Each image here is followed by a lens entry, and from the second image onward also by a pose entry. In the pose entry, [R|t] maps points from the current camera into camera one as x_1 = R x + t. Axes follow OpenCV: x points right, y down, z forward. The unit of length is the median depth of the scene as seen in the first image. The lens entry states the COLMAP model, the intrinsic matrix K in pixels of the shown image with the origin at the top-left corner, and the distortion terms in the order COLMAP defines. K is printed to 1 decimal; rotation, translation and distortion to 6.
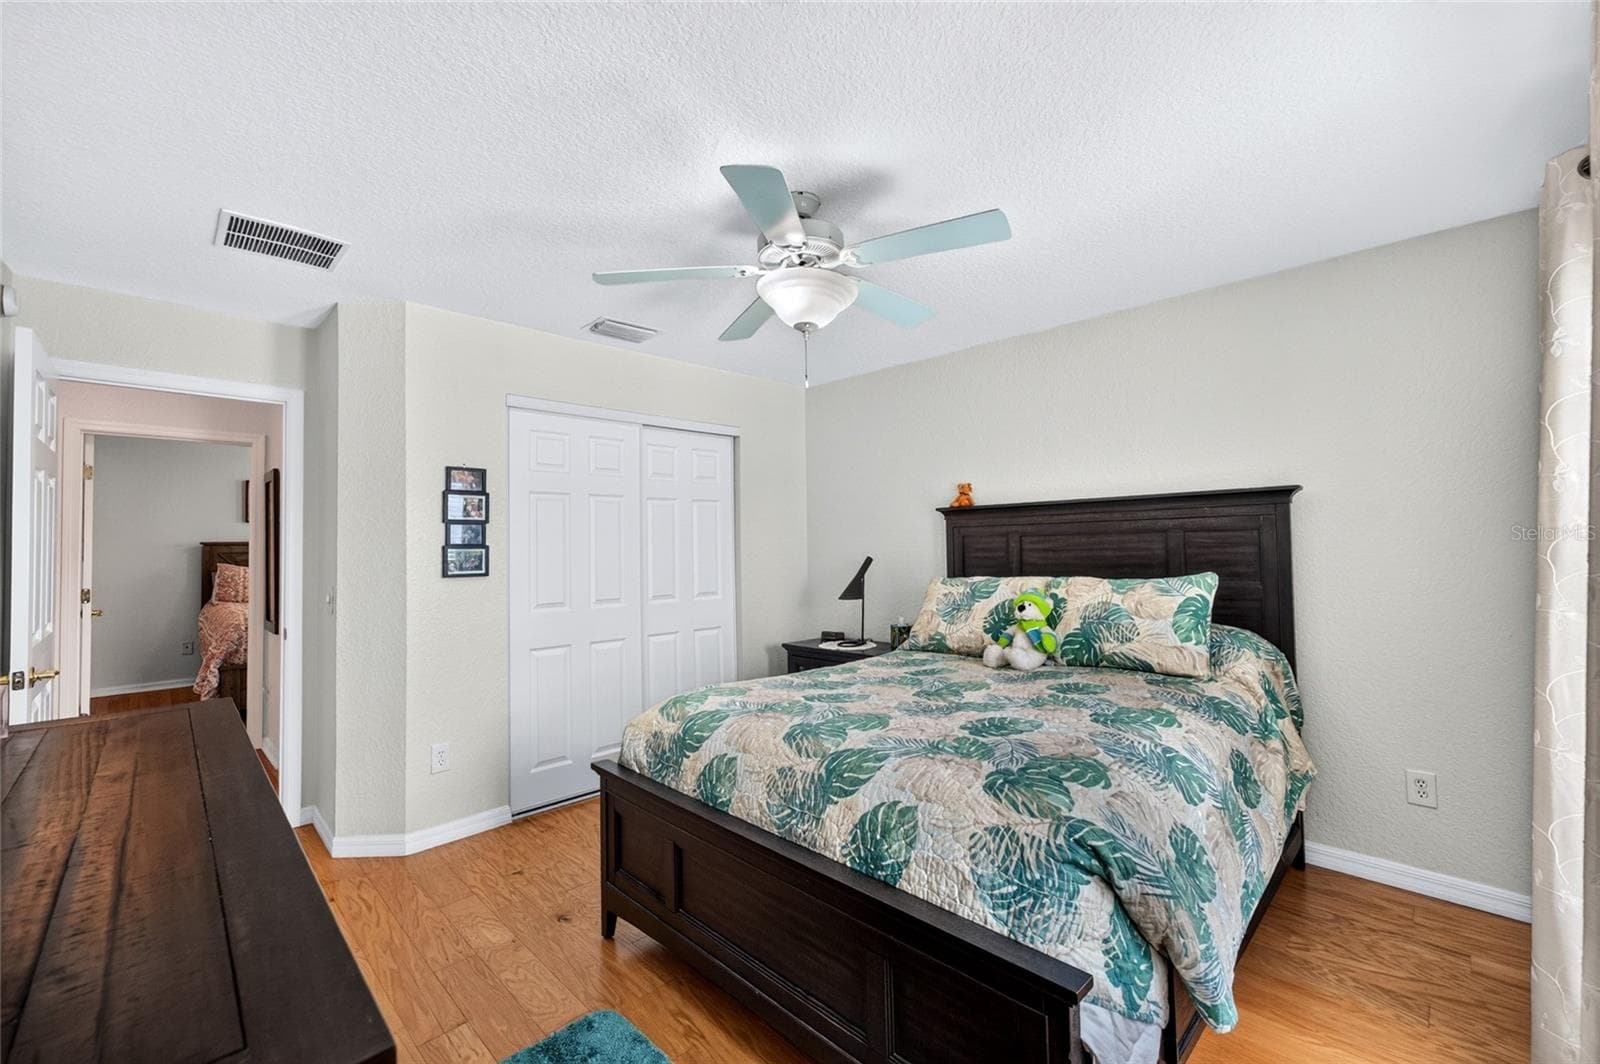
lens RADIAL K [[679.6, 0, 783.9], [0, 679.6, 531.1], [0, 0, 1]] dist [0.000180, 0.000066]
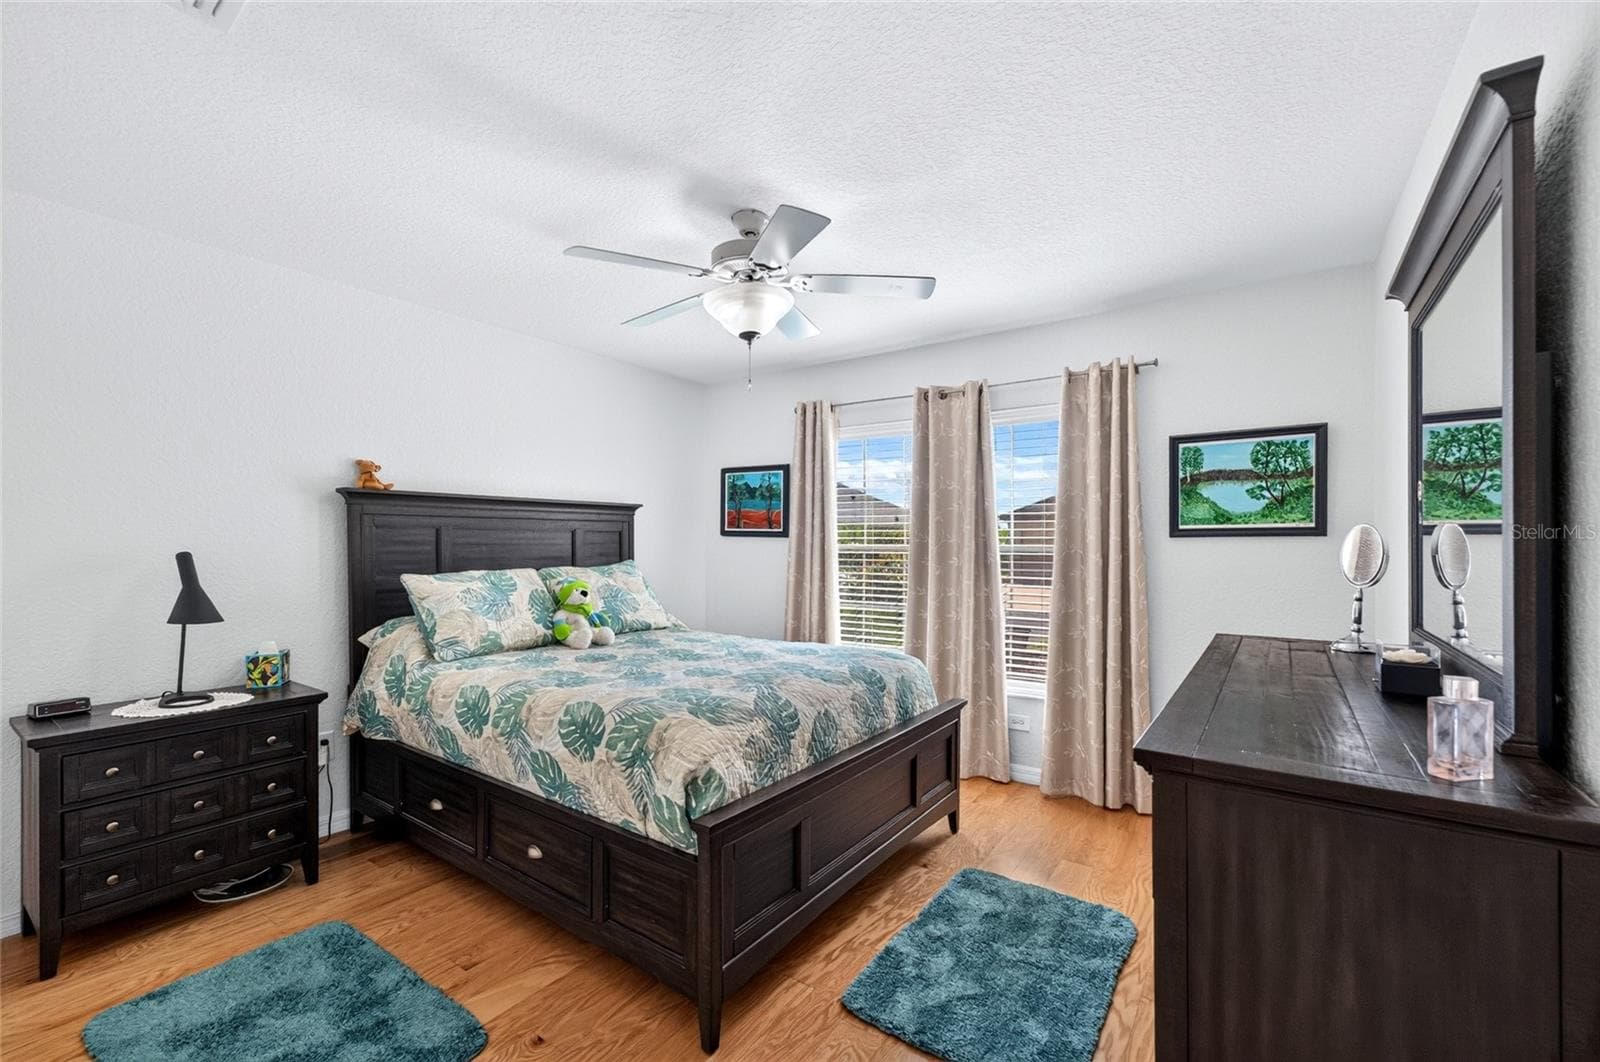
lens RADIAL K [[656.4, 0, 802.1], [0, 656.4, 547.6], [0, 0, 1]] dist [0.002447, 0.000445]
pose [[-0.194424, 0.012256, 0.980841, -0.724514], [-0.023909, 0.999566, -0.017230, 0.041334], [-0.980626, -0.026801, -0.194046, 0.769189]]
